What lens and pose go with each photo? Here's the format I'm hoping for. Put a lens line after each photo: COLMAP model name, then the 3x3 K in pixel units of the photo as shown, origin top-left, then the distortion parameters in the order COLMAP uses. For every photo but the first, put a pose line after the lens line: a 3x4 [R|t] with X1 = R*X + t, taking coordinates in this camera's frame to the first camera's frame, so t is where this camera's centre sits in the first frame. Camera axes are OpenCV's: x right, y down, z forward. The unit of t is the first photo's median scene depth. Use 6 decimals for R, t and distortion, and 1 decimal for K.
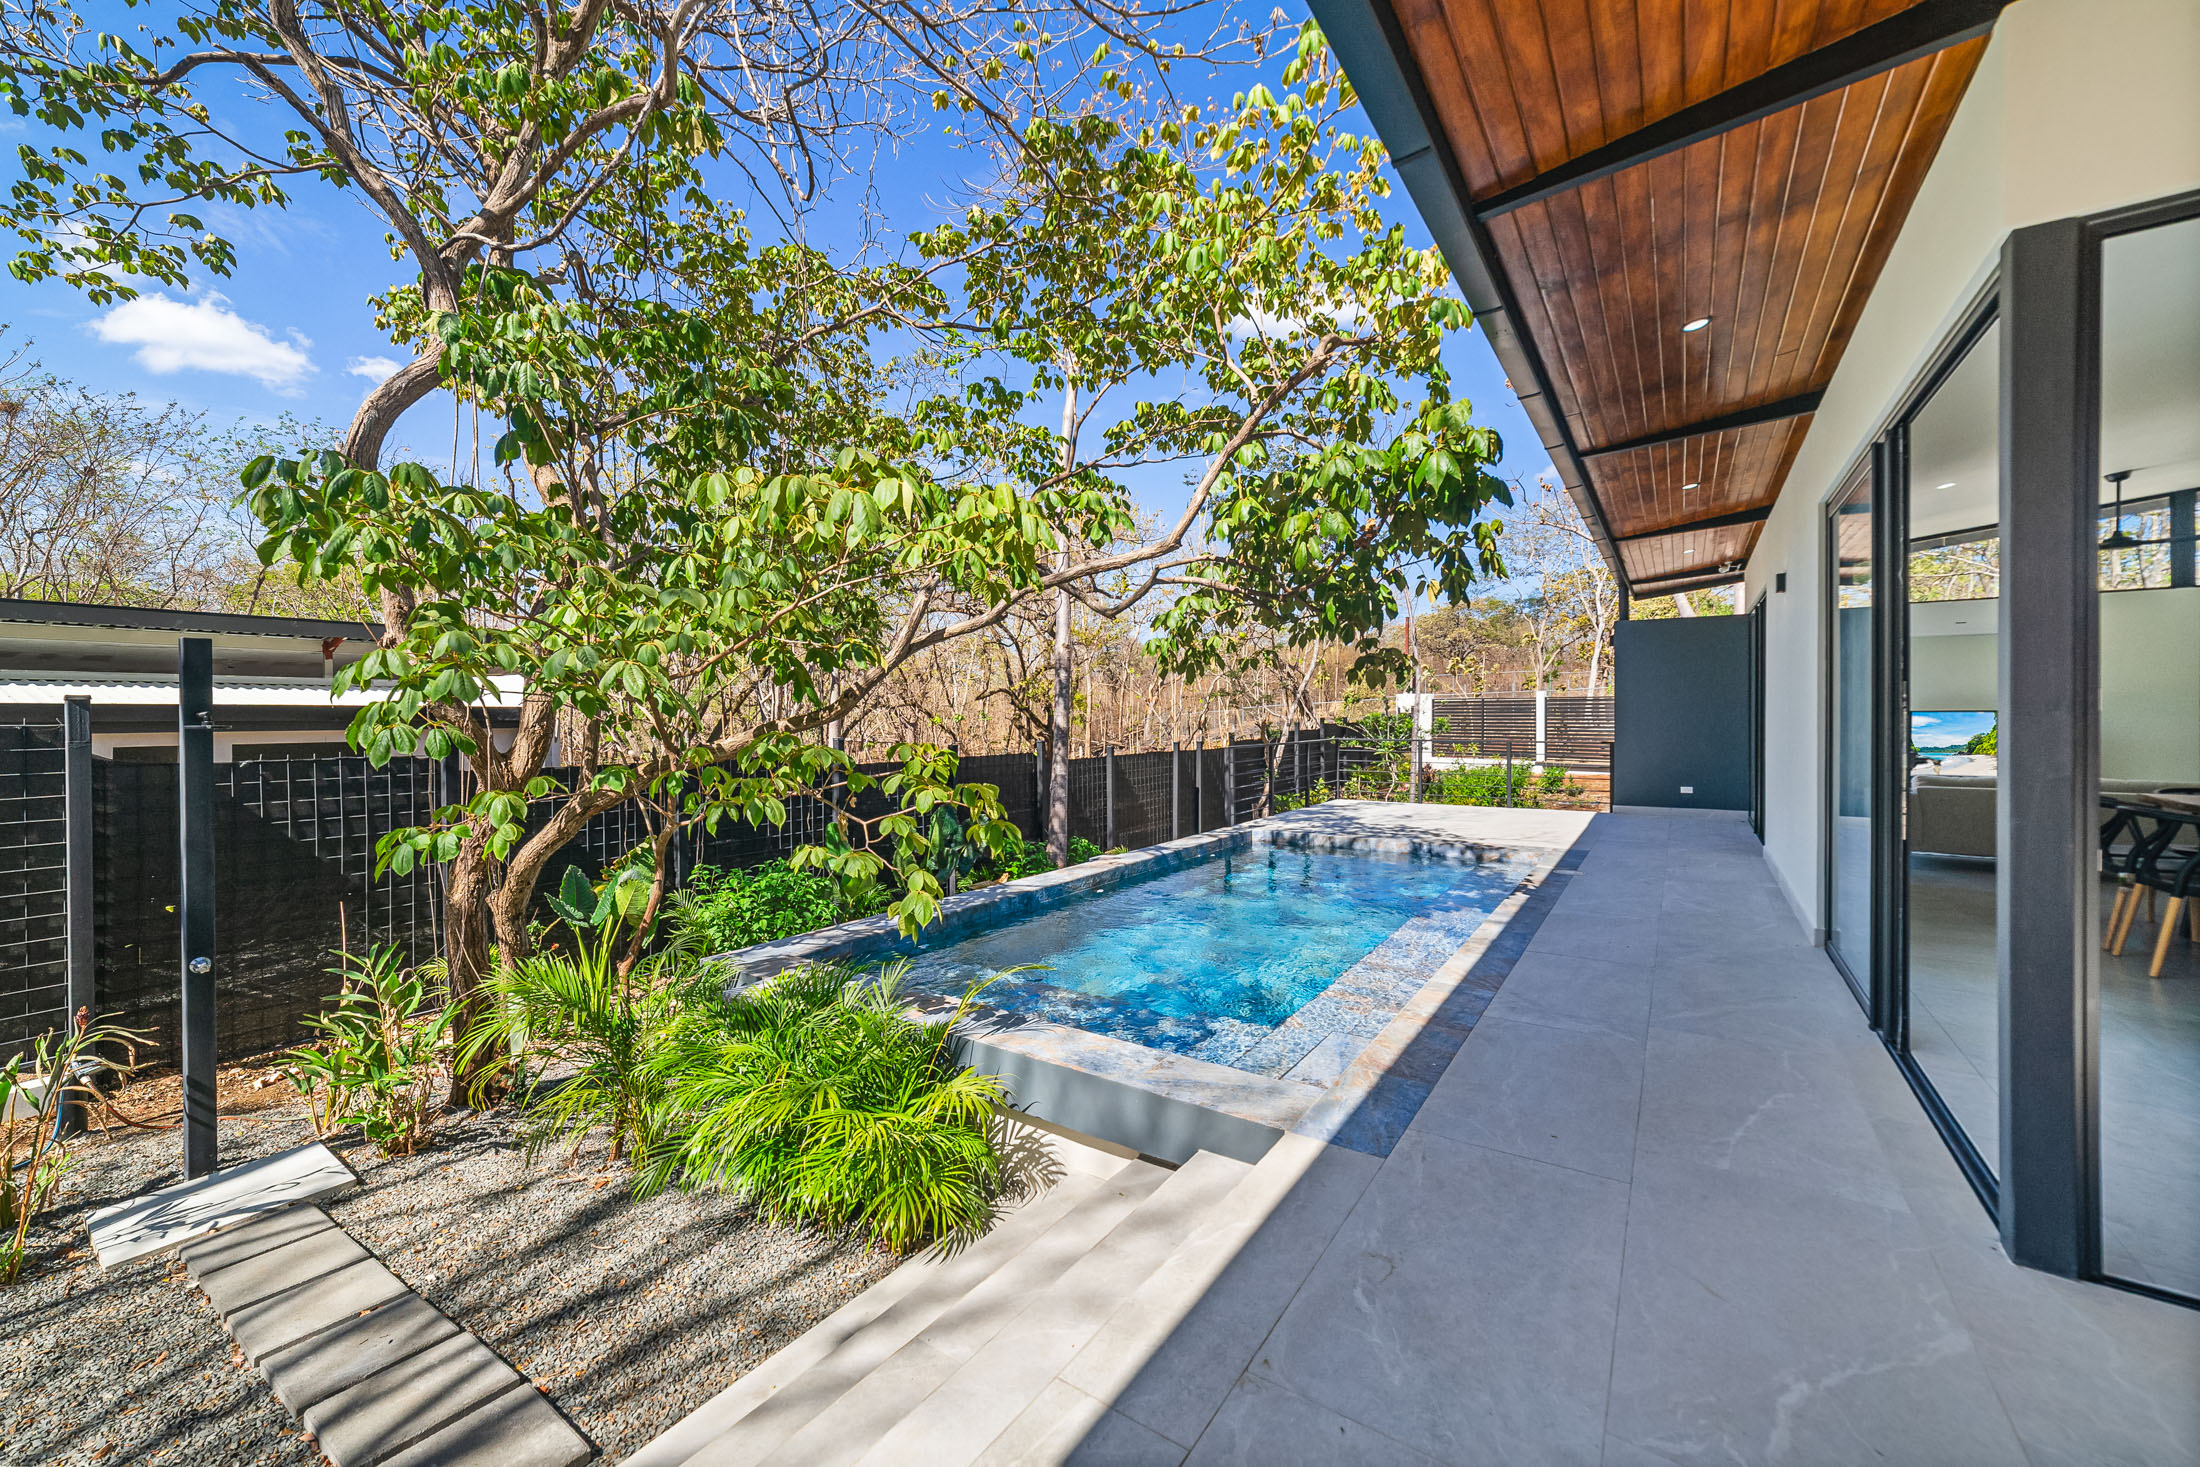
lens RADIAL K [[833.6, 0, 1102.8], [0, 833.6, 706.3], [0, 0, 1]] dist [0.000986, 0.000357]
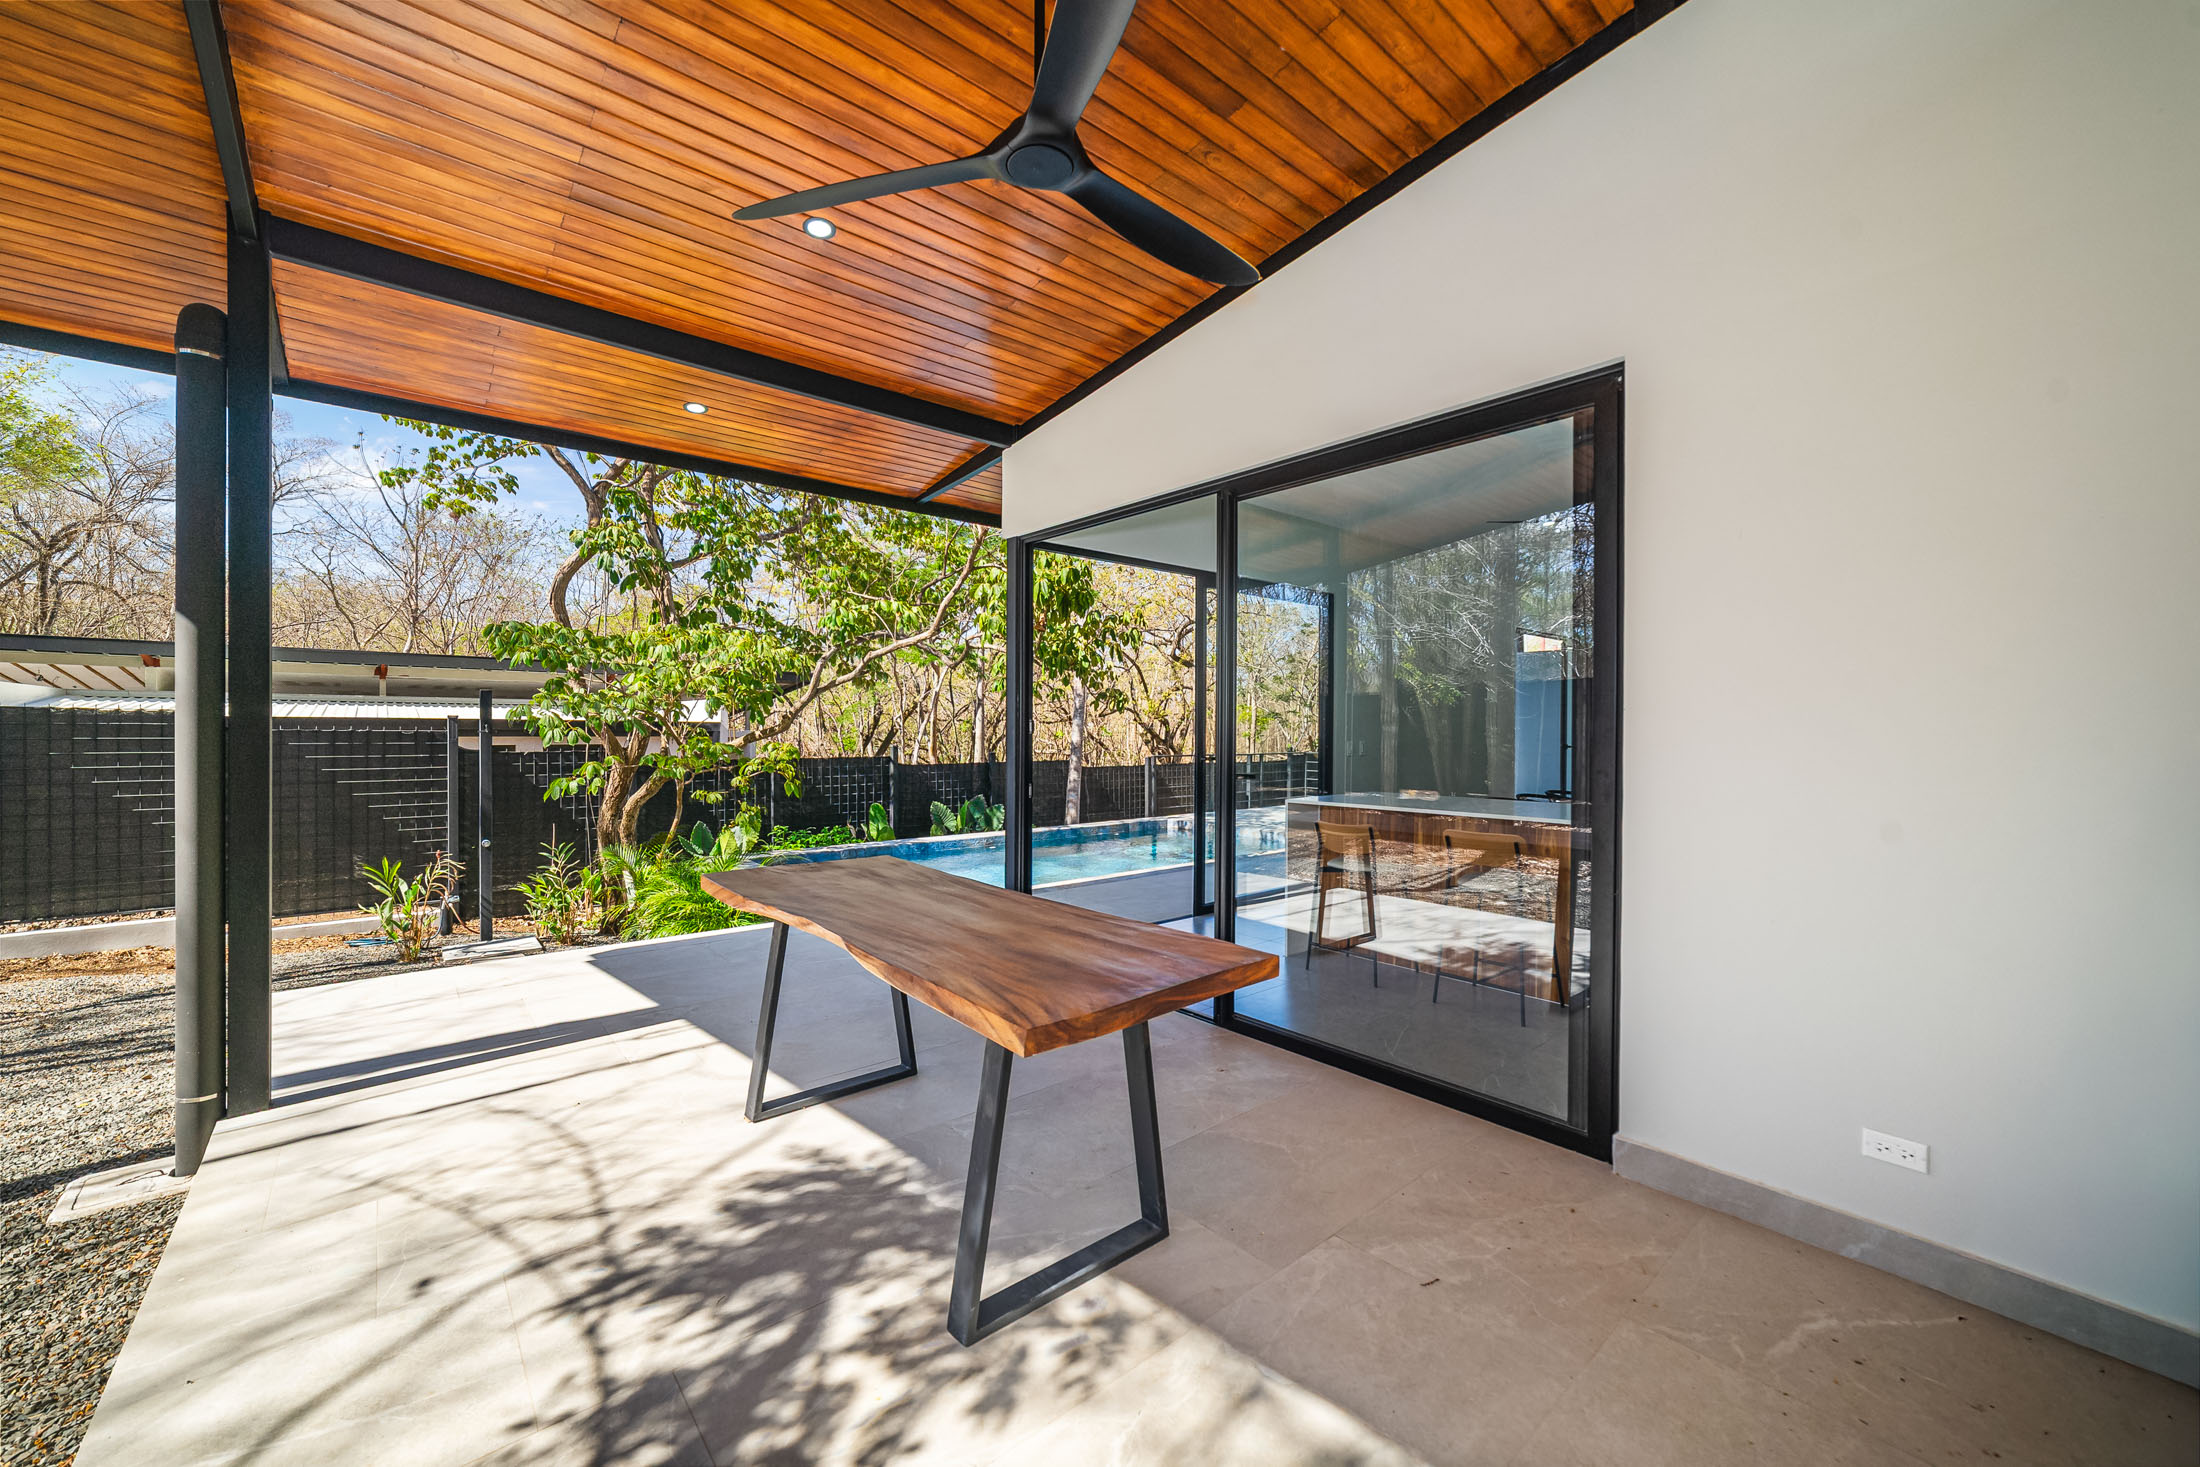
lens RADIAL K [[849.8, 0, 1094.1], [0, 849.8, 725.6], [0, 0, 1]] dist [-0.001981, -0.000193]
pose [[0.967354, 0.009309, -0.253260, 0.769698], [-0.008878, 0.999957, 0.002843, -0.007893], [0.253275, -0.000501, 0.967394, -0.566603]]
